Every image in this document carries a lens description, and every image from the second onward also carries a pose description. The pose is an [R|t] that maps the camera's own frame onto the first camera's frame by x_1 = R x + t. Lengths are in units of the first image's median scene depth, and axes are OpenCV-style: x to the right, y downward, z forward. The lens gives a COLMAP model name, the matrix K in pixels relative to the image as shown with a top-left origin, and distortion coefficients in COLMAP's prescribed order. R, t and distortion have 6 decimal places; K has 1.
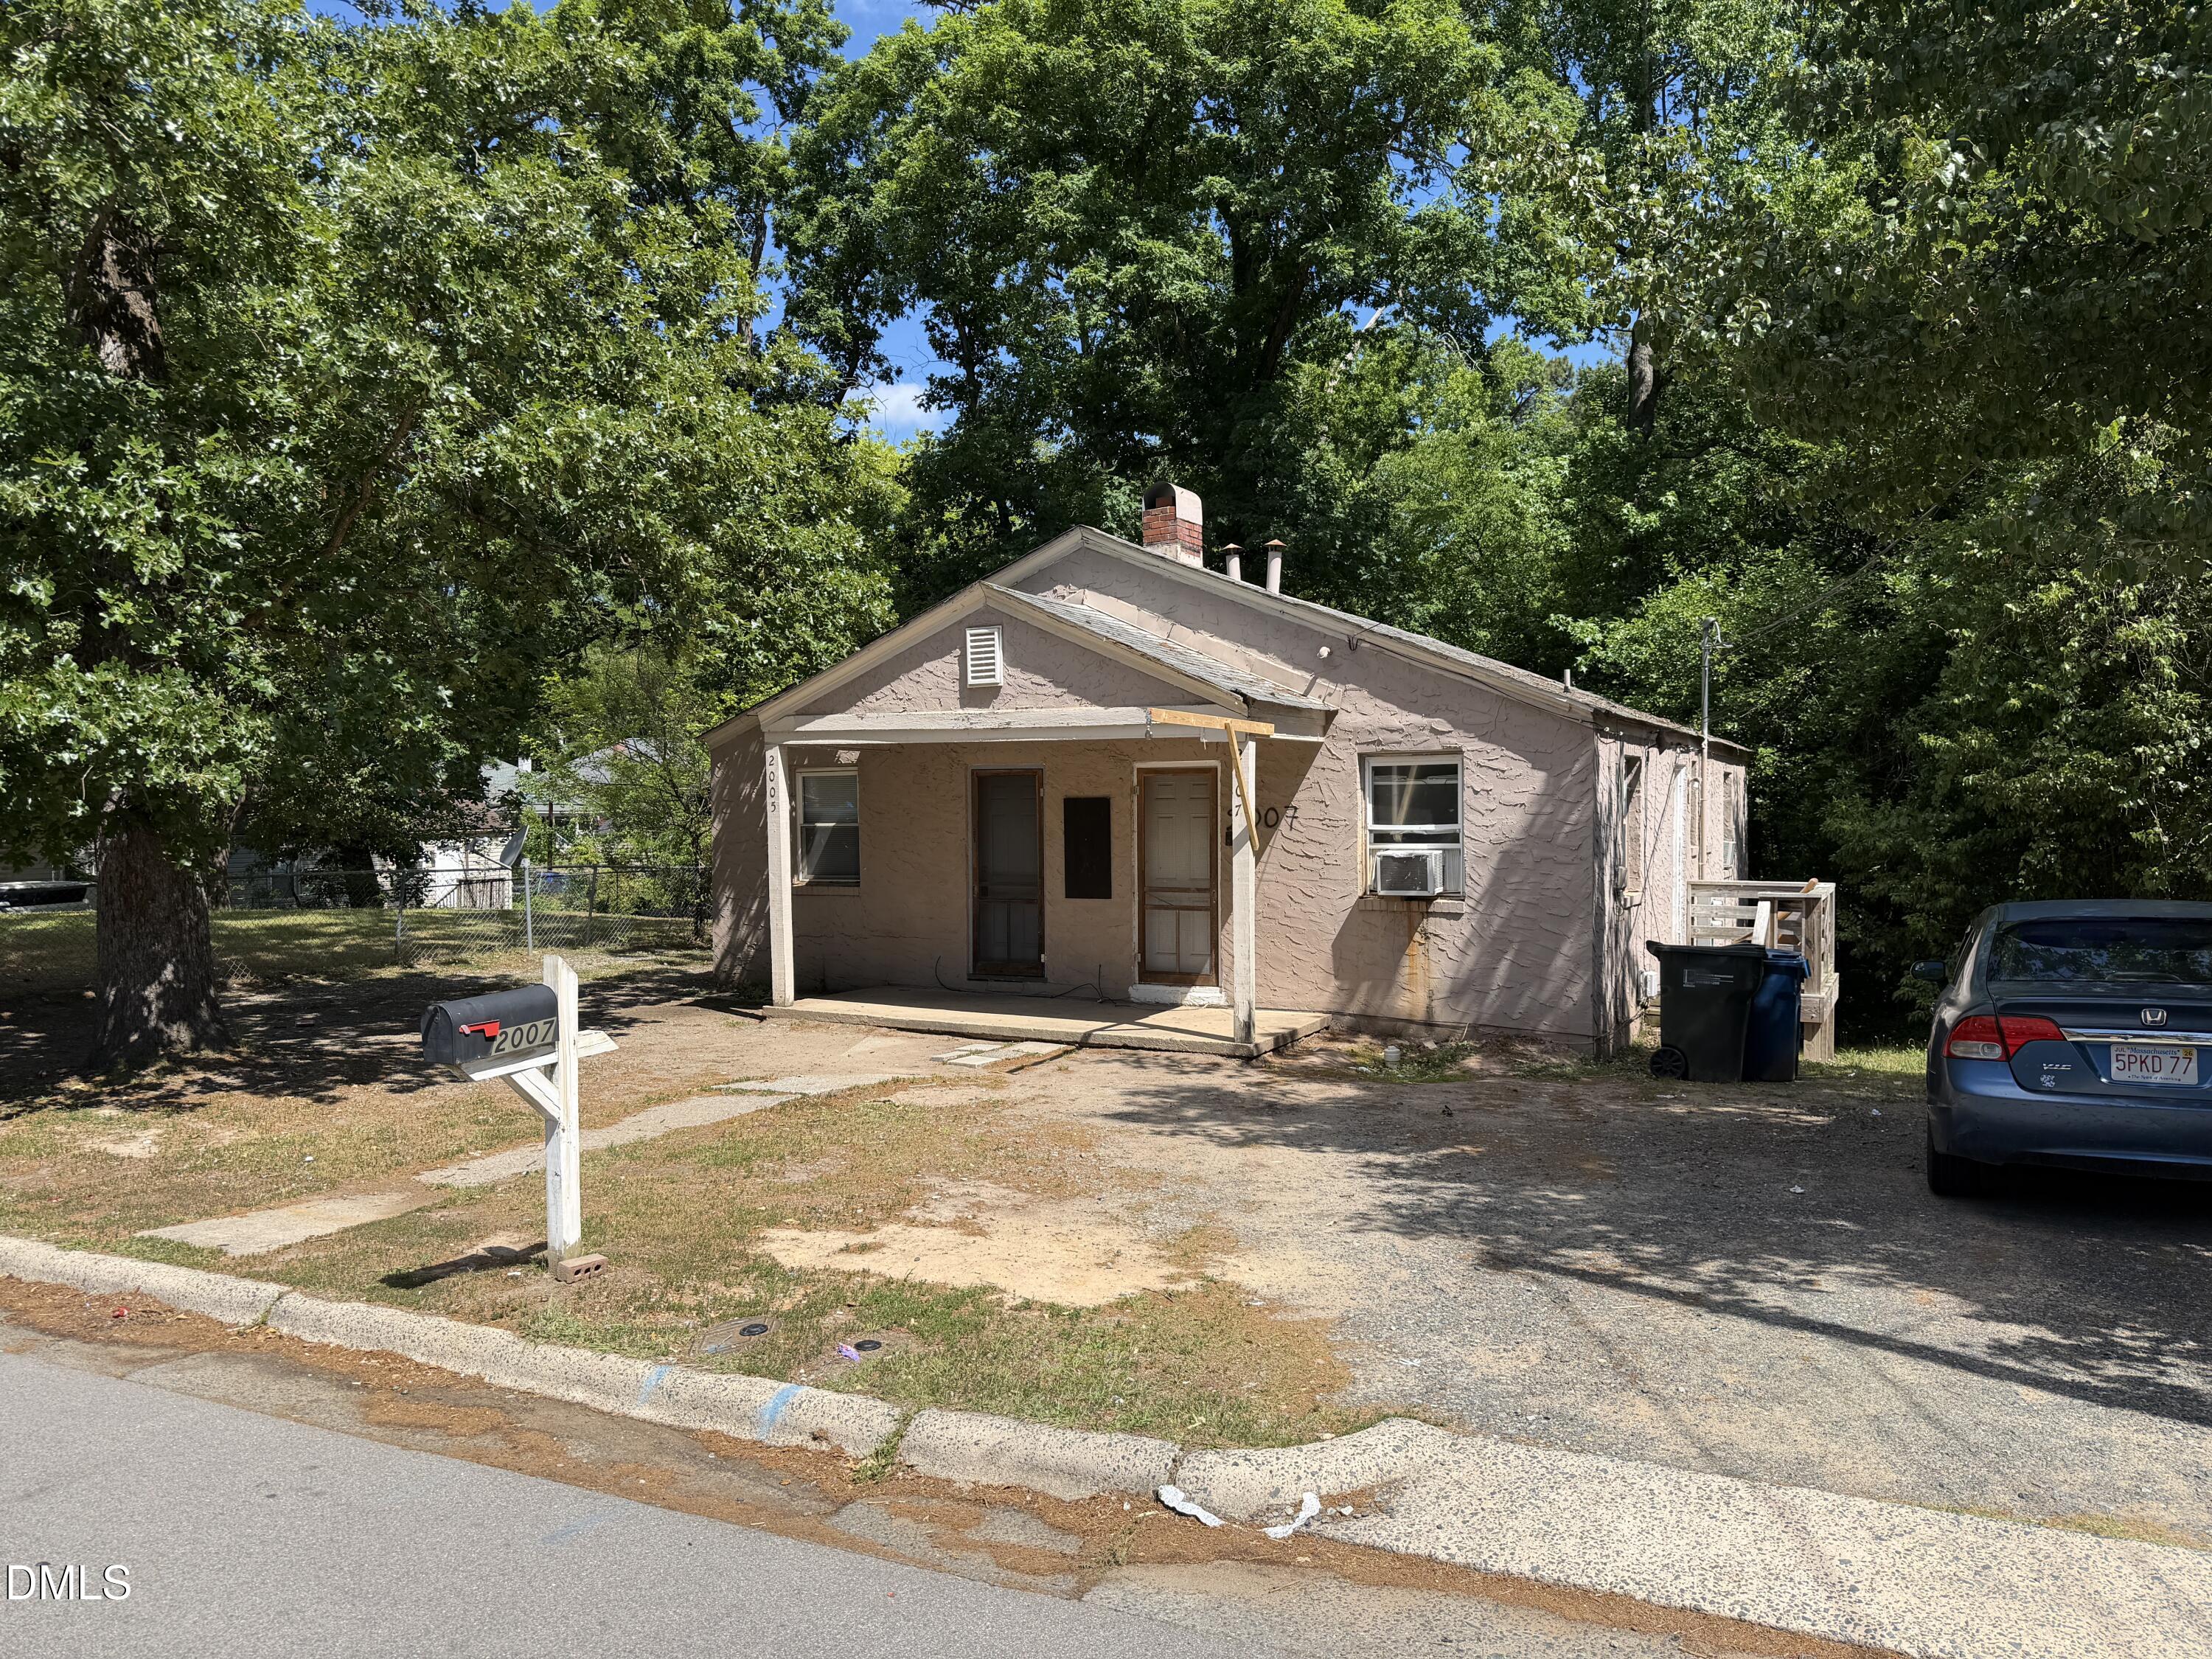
lens RADIAL K [[1563.1, 0, 1099.5], [0, 1563.1, 826.9], [0, 0, 1]] dist [0.034597, -0.038383]
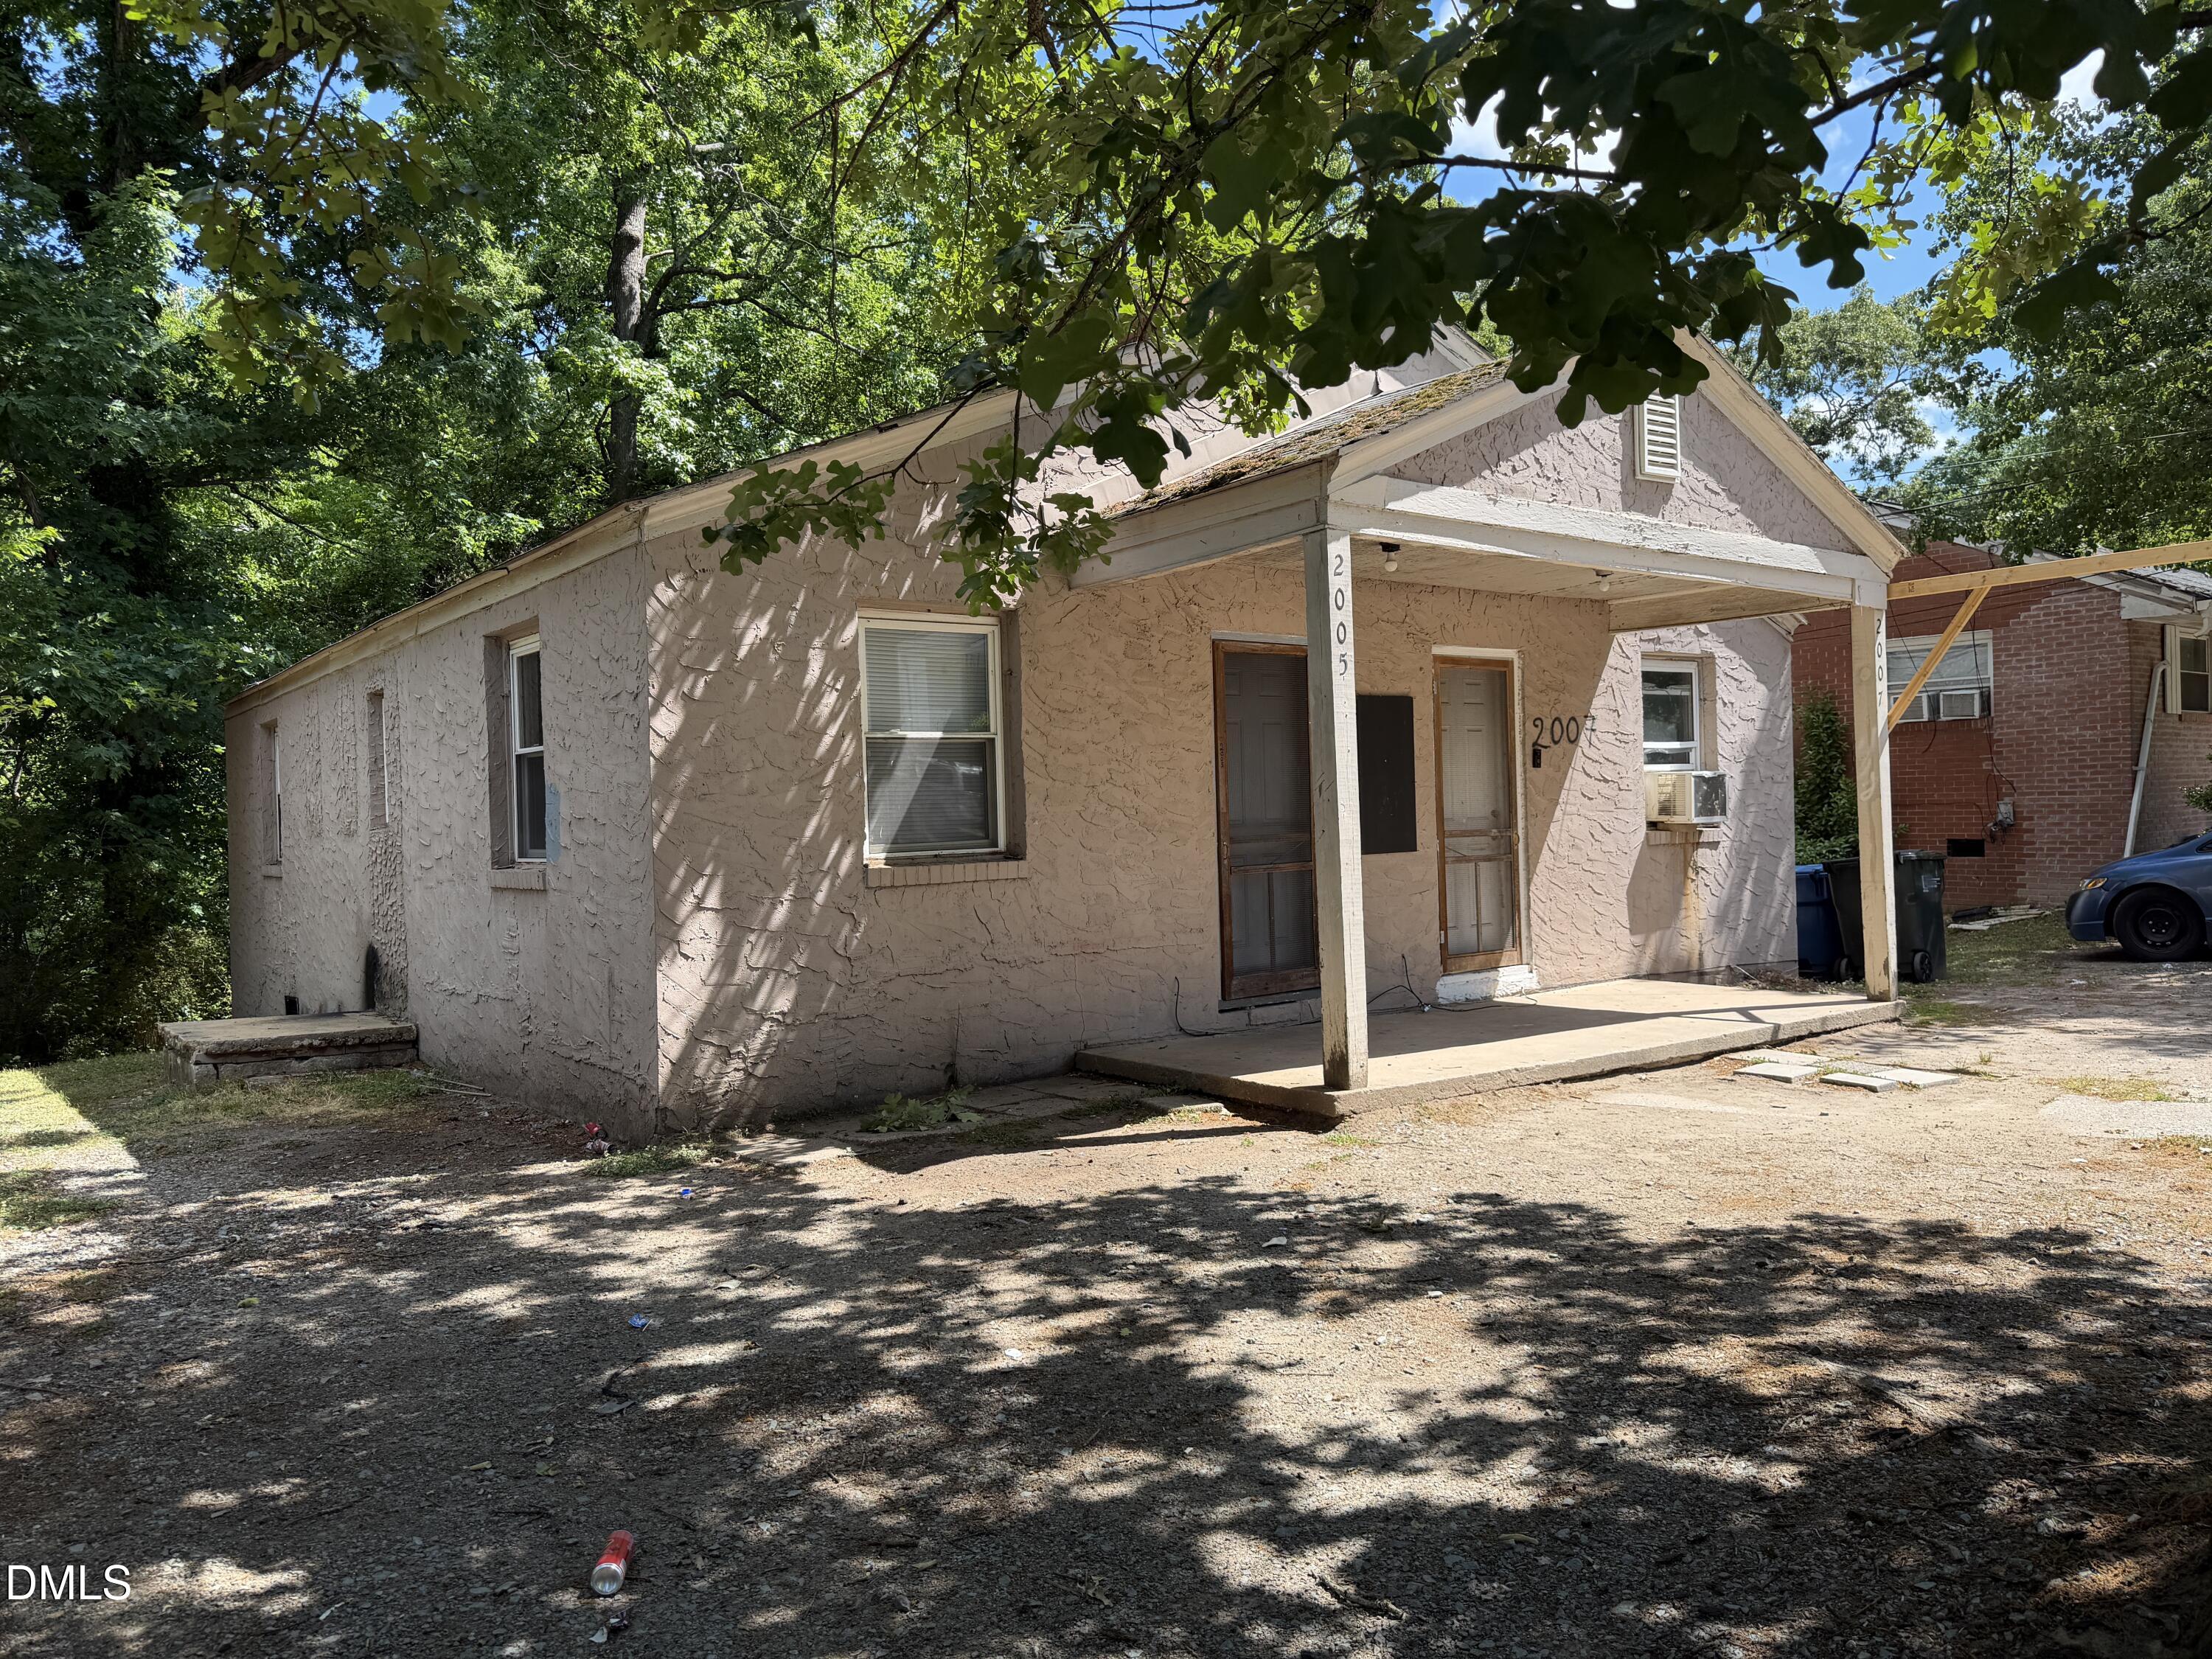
lens RADIAL K [[1563.1, 0, 1056.5], [0, 1563.1, 849.2], [0, 0, 1]] dist [0.034597, -0.038383]
pose [[0.439106, -0.023247, 0.898134, -0.712808], [0.039219, 0.999208, 0.006689, 0.038551], [-0.897579, 0.032286, 0.439671, 0.933718]]
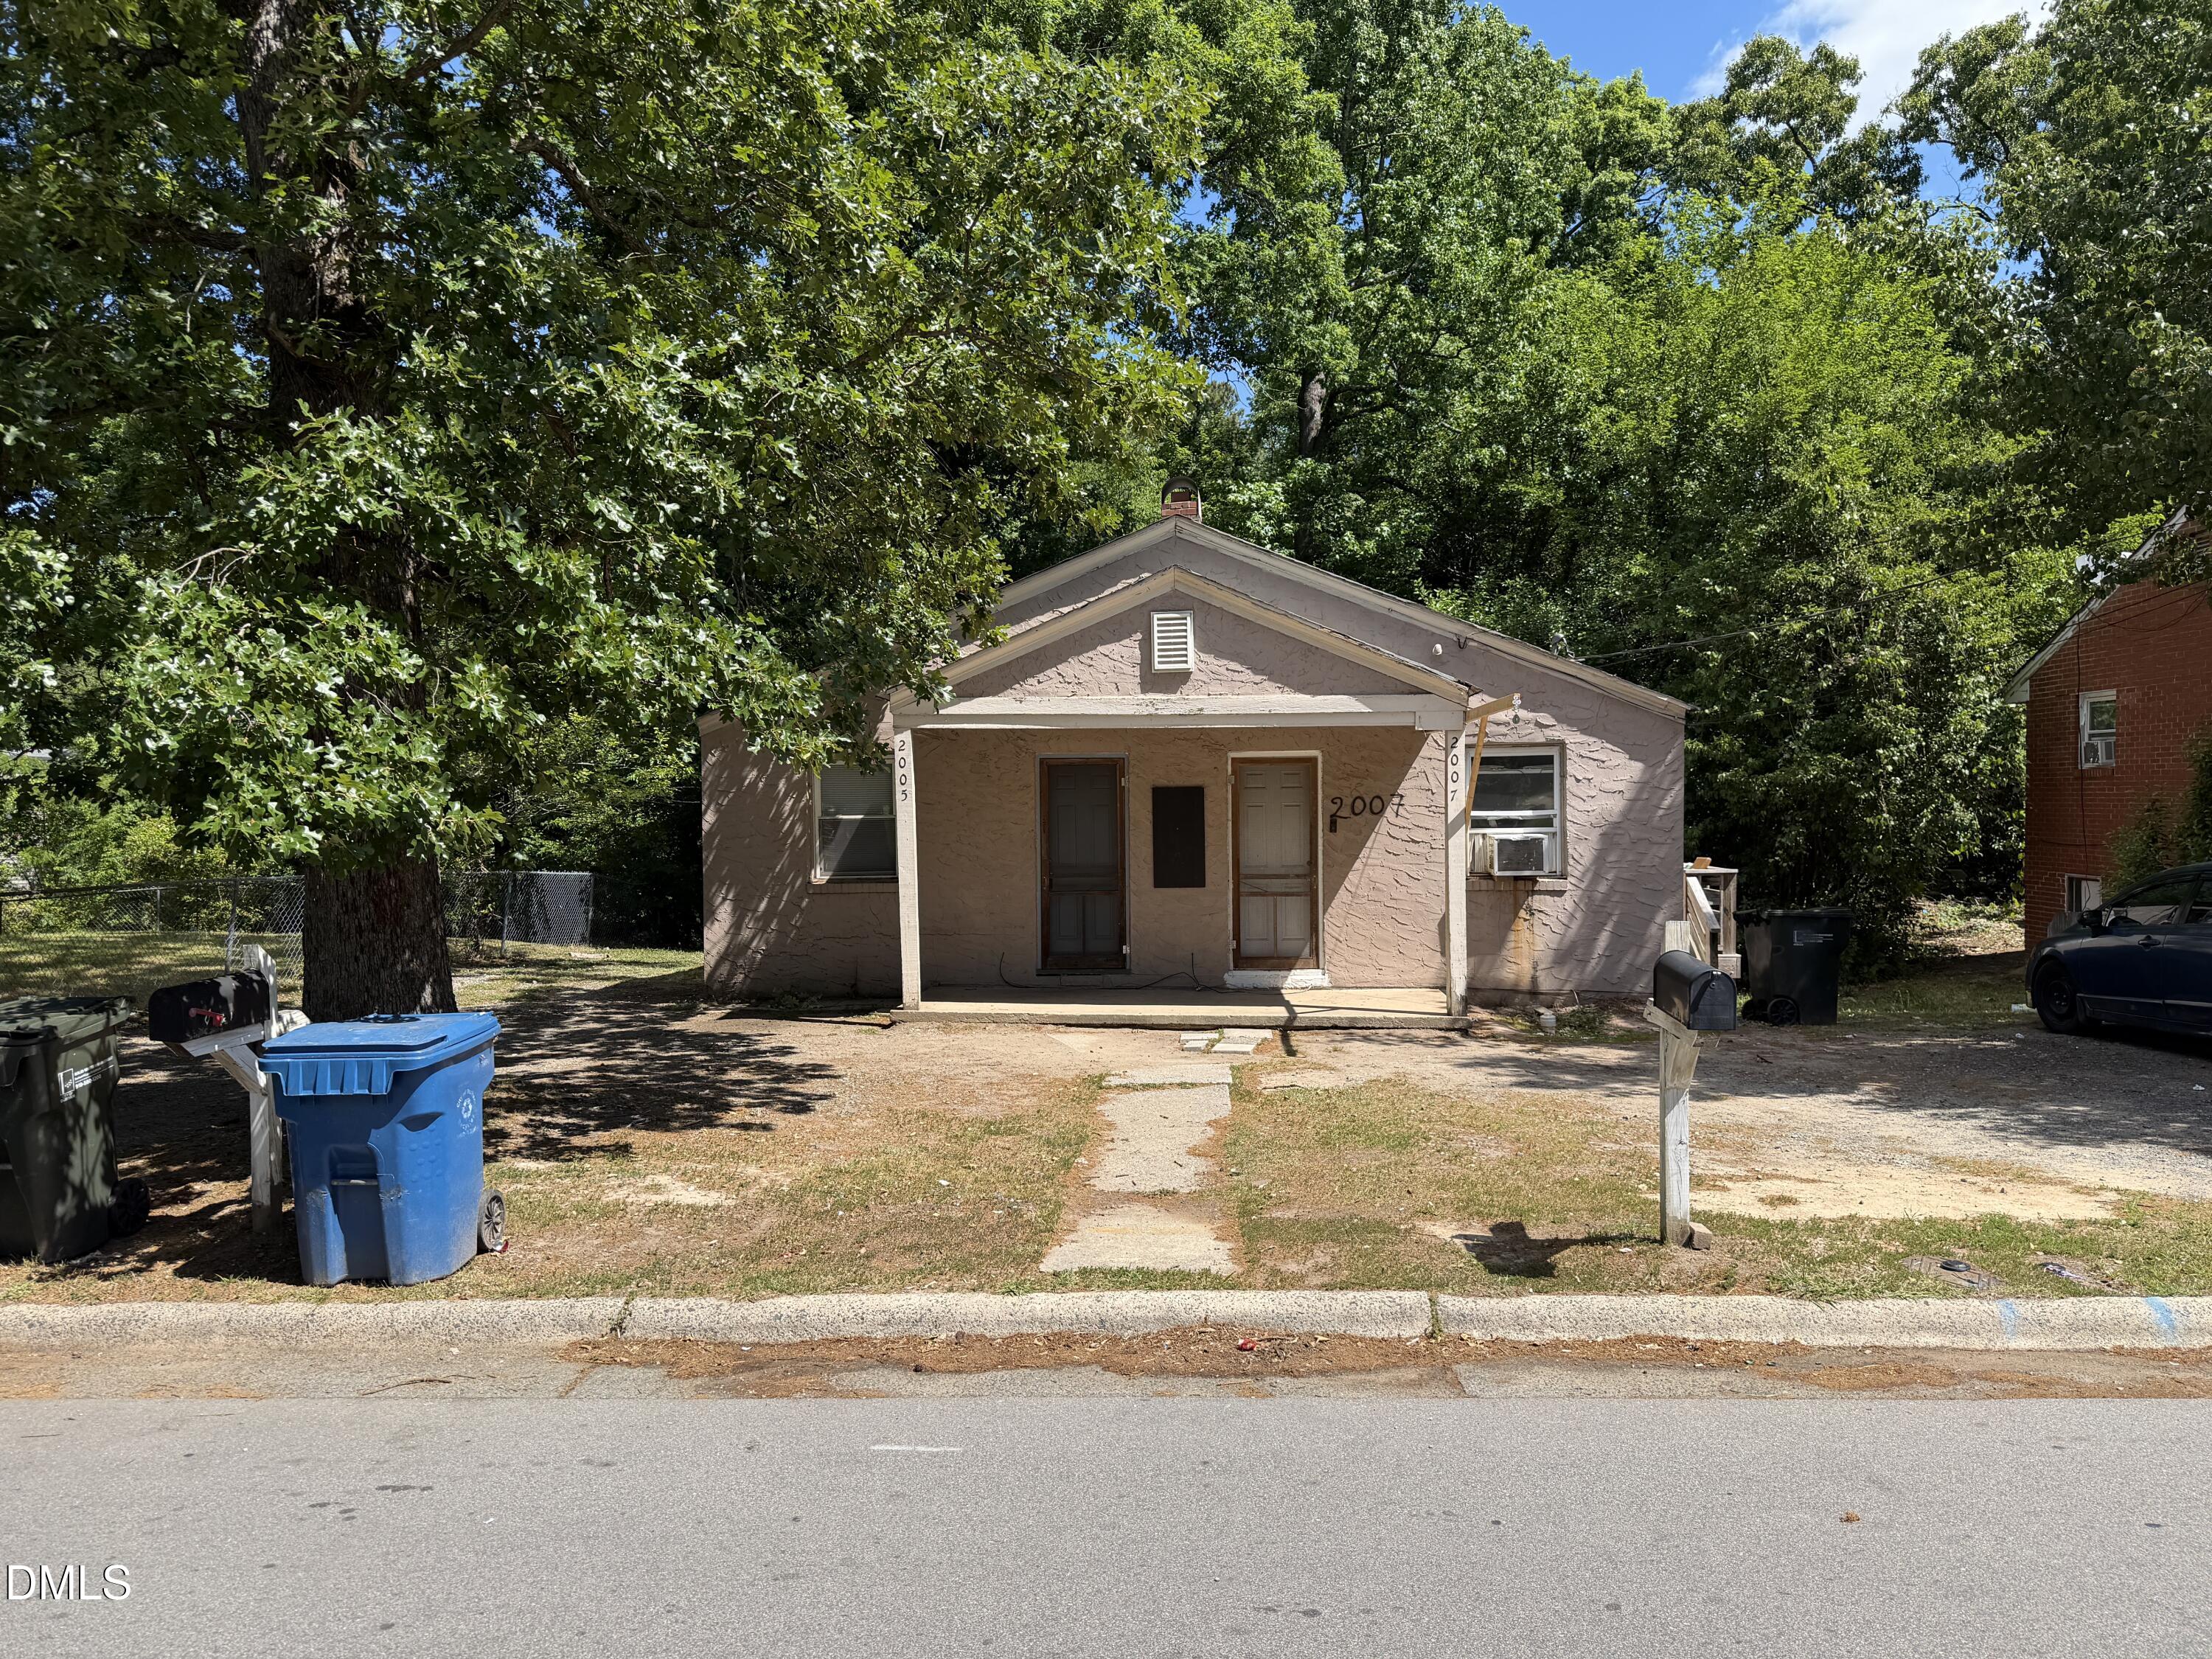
lens RADIAL K [[1563.1, 0, 1086.6], [0, 1563.1, 833.6], [0, 0, 1]] dist [0.034597, -0.038383]
pose [[0.922673, -0.009317, 0.385472, -0.498518], [0.009437, 0.999954, 0.001580, 0.010166], [-0.385469, 0.002180, 0.922718, 0.108473]]
